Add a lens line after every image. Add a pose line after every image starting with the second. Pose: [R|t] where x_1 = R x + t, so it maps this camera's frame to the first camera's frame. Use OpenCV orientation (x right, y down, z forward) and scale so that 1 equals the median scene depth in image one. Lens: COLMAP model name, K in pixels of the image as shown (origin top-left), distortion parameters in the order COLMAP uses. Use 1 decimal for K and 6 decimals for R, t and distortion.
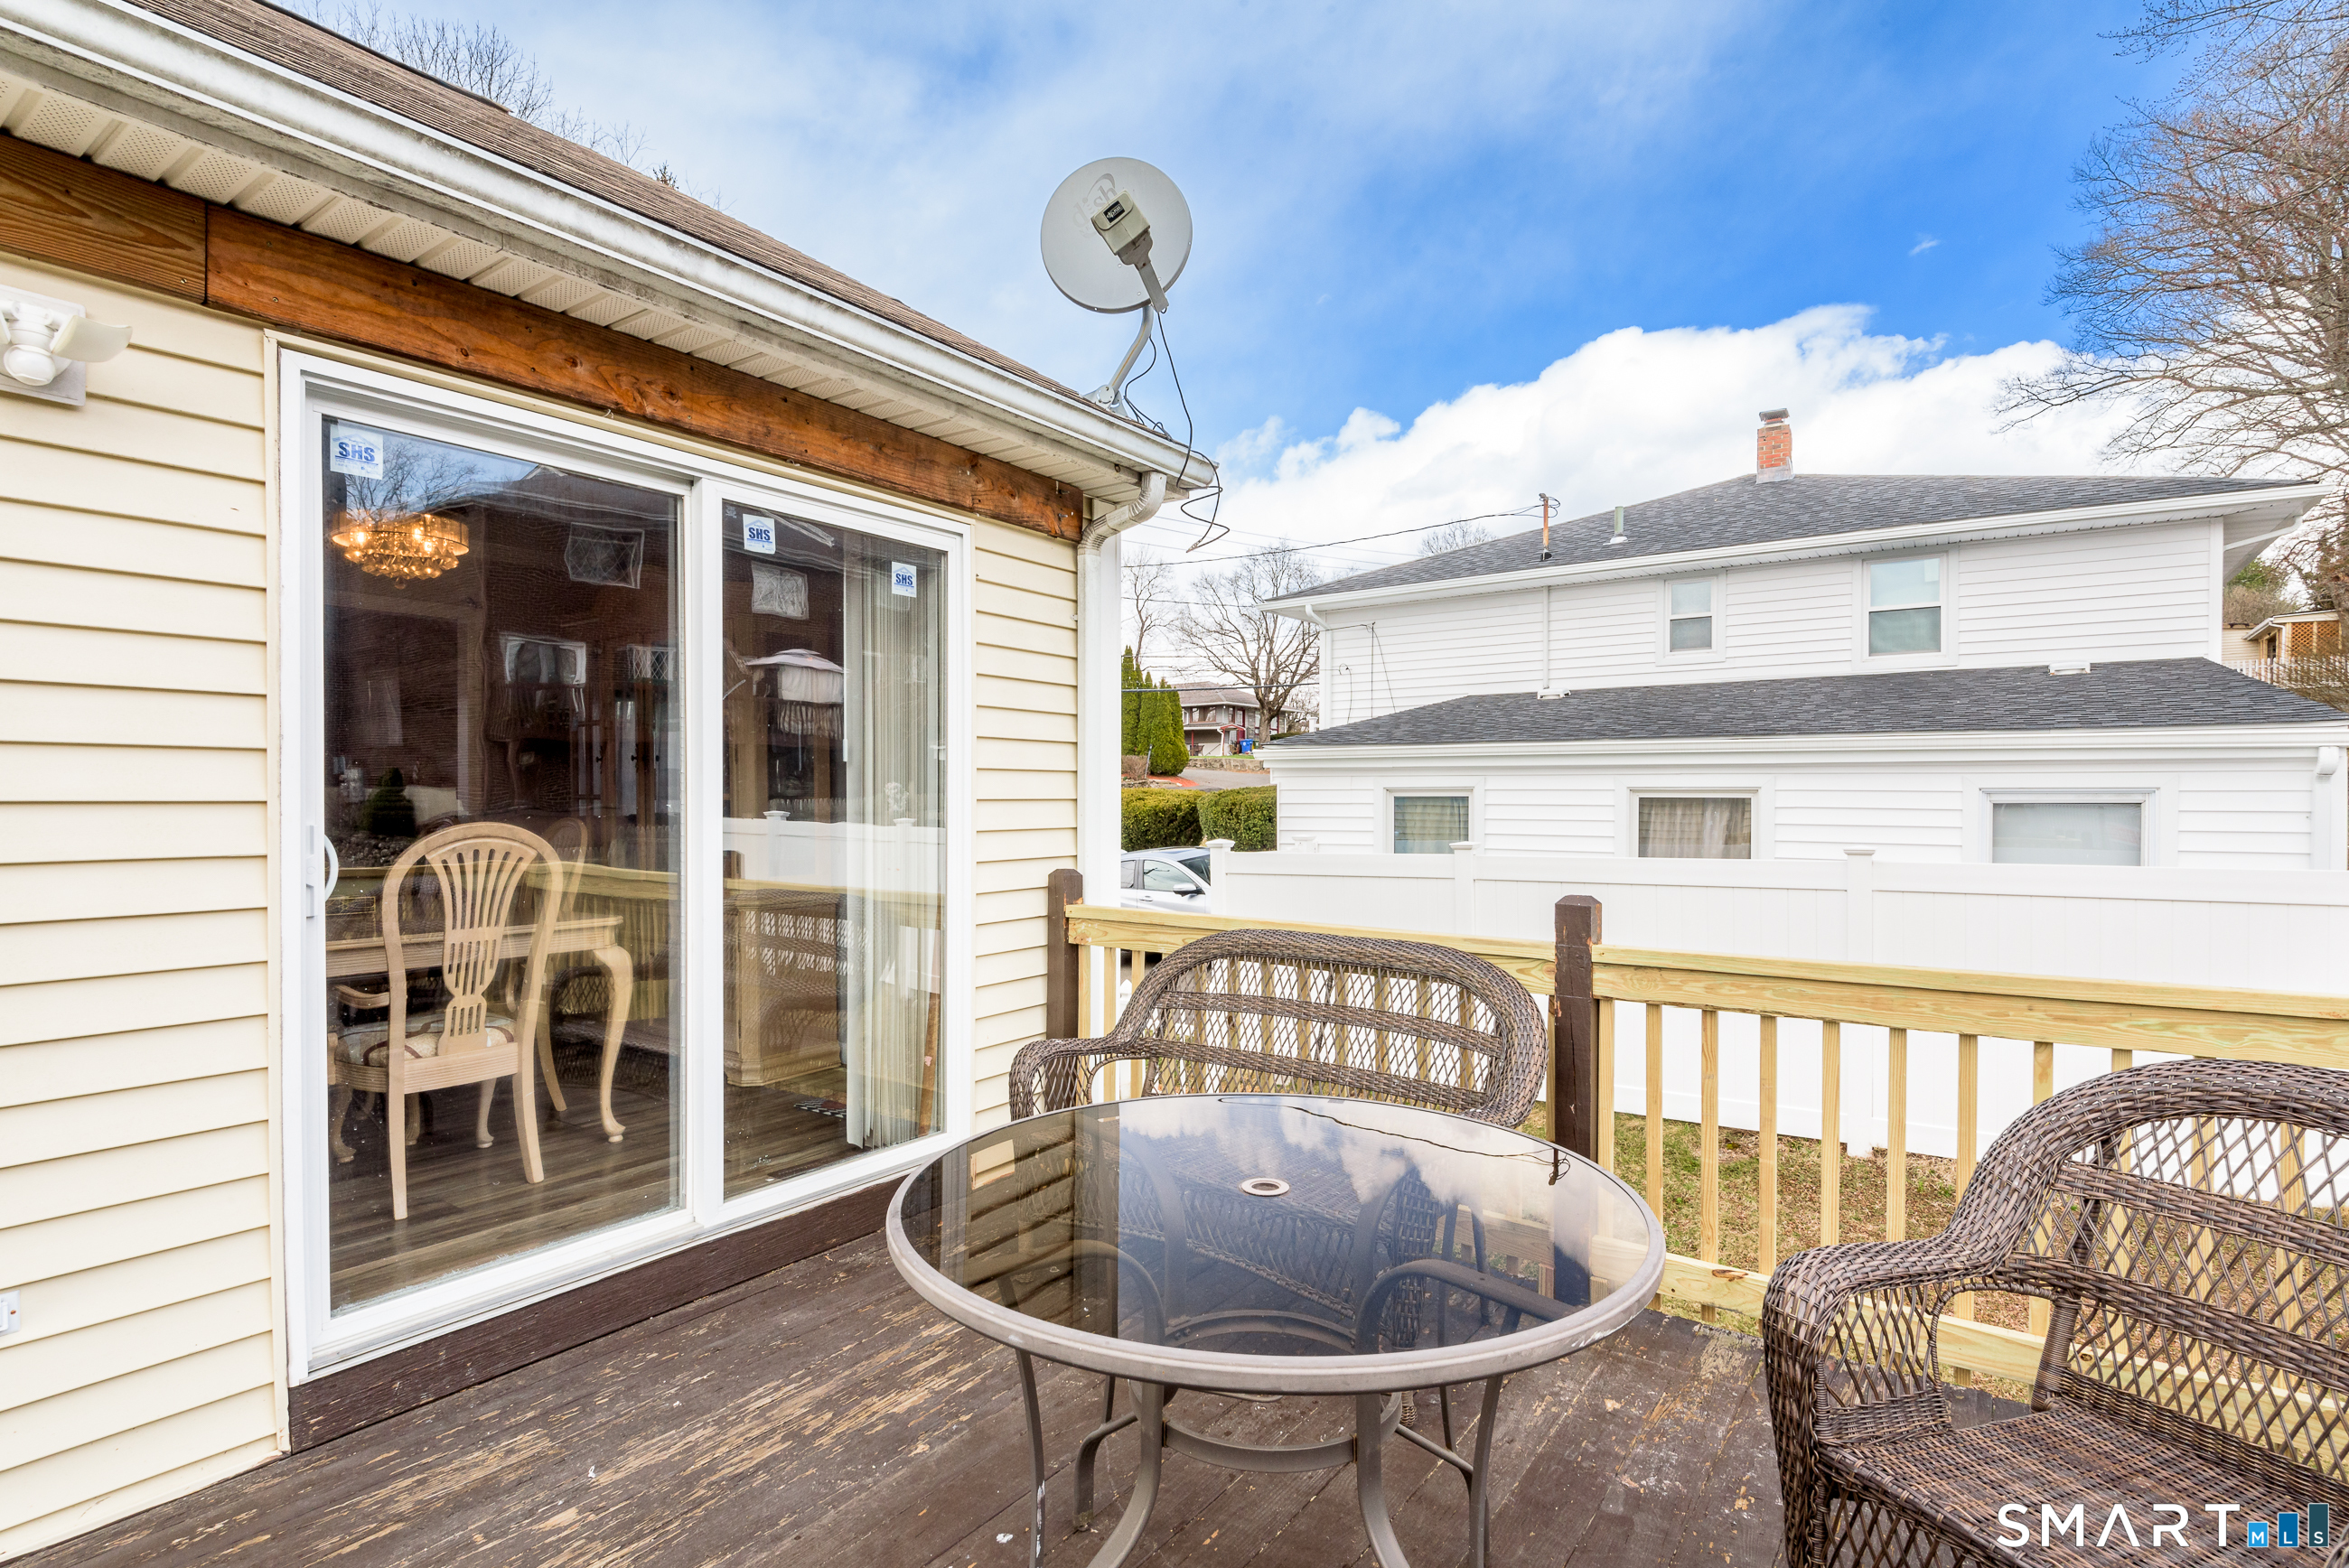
lens RADIAL K [[1182.5, 0, 1165.1], [0, 1182.5, 795.0], [0, 0, 1]] dist [0.003939, -0.002619]
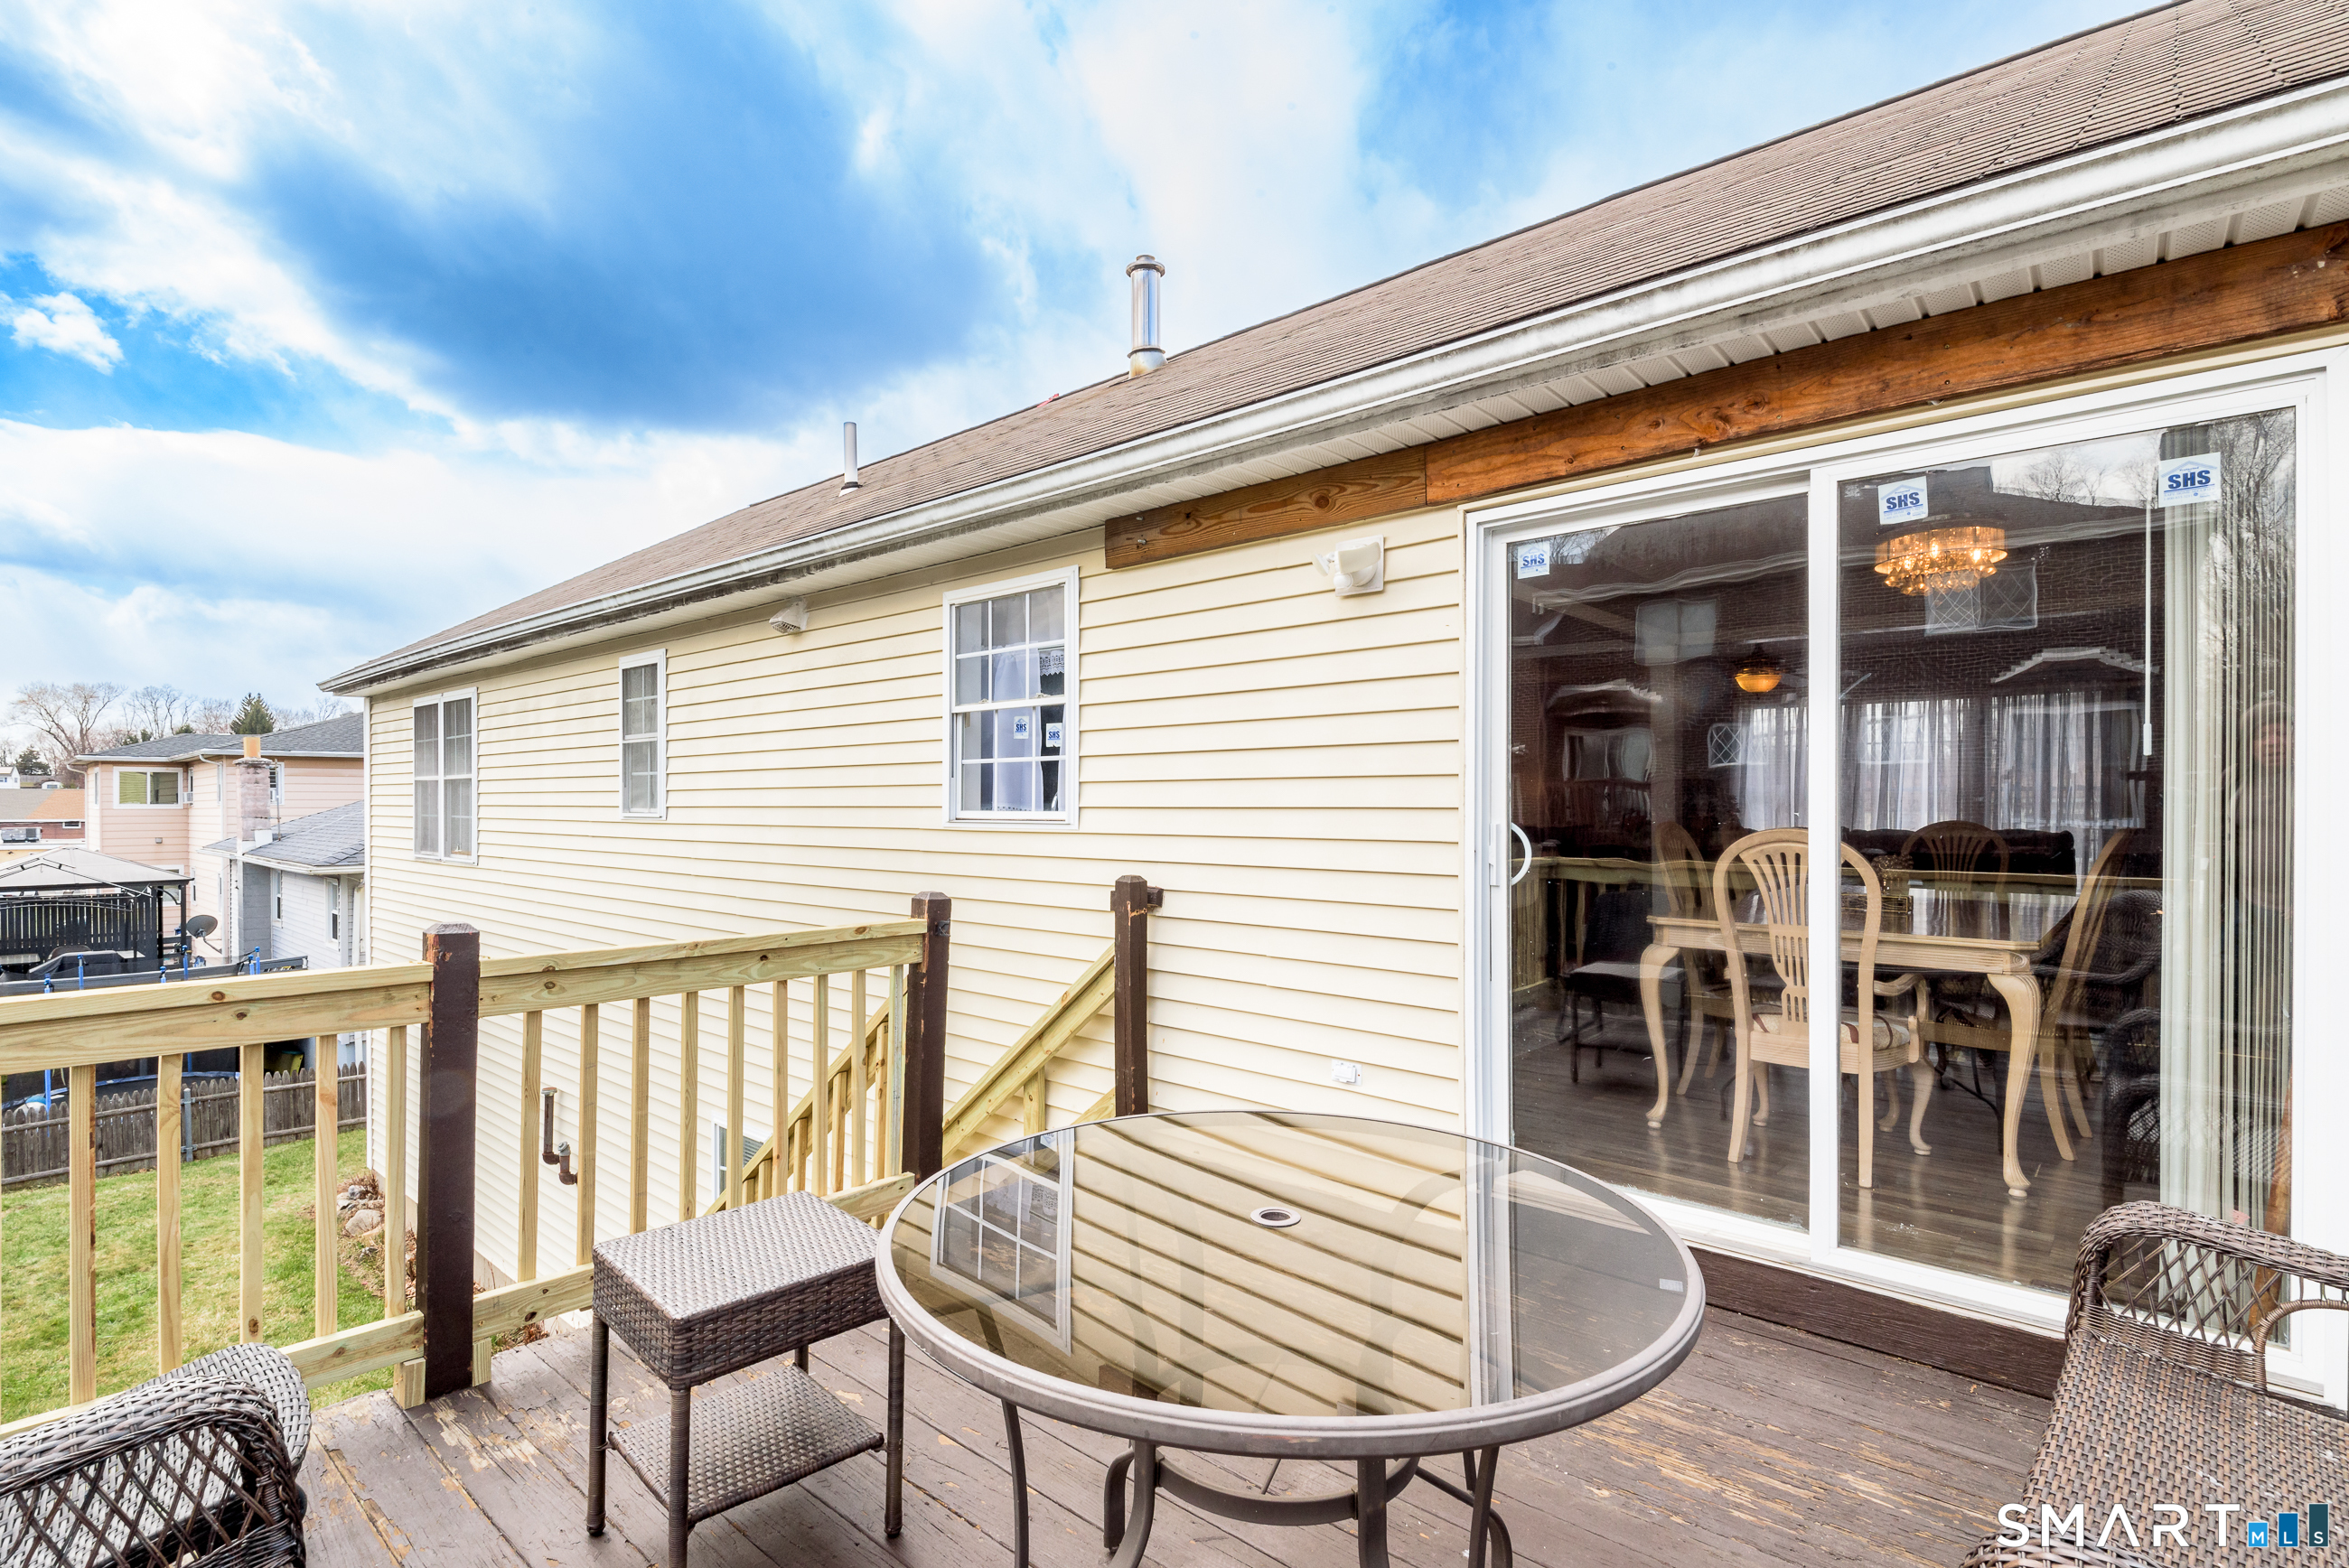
lens RADIAL K [[1147.1, 0, 1179.9], [0, 1147.1, 783.5], [0, 0, 1]] dist [-0.006781, -0.000423]
pose [[-0.116102, -0.026021, -0.992896, 0.556650], [-0.000241, 0.999657, -0.026170, 0.009380], [0.993237, -0.002799, -0.116069, 0.578115]]
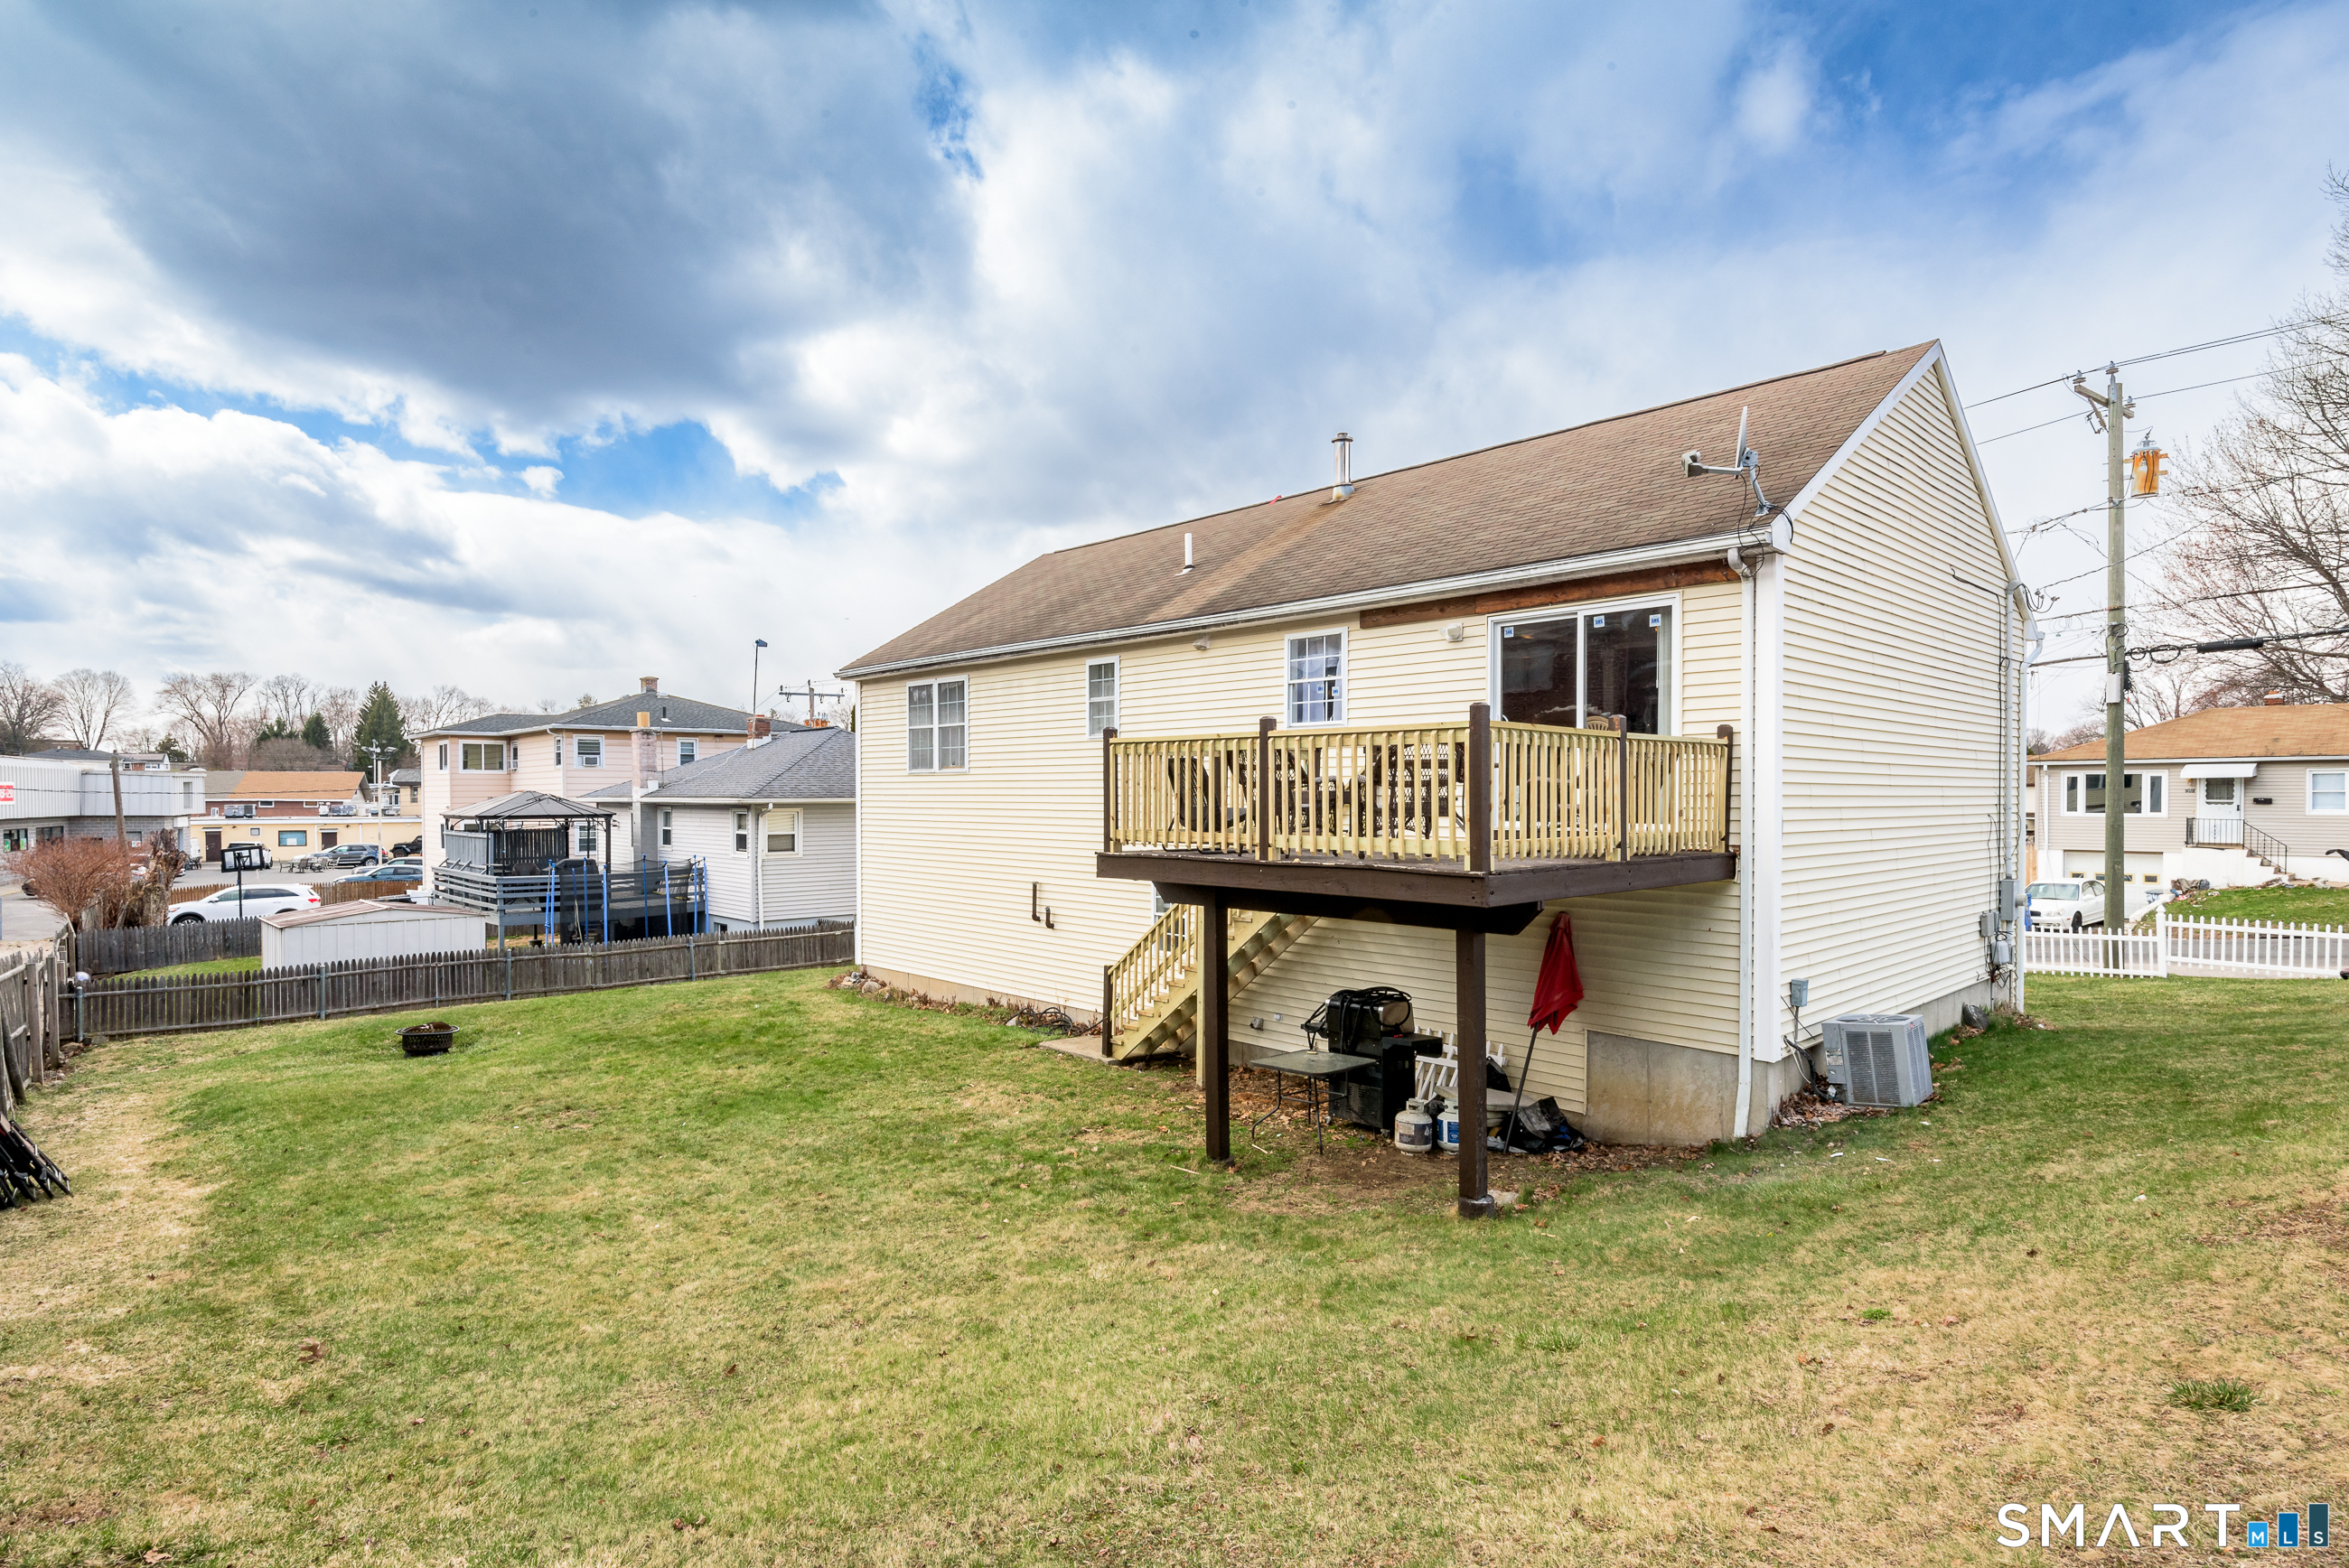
lens RADIAL K [[1216.5, 0, 1171.5], [0, 1216.5, 788.9], [0, 0, 1]] dist [0.002996, -0.000437]
pose [[-0.207150, -0.007597, -0.978280, 3.260220], [0.002339, 0.999963, -0.008260, 0.273344], [0.978306, -0.004000, -0.207125, 0.547179]]
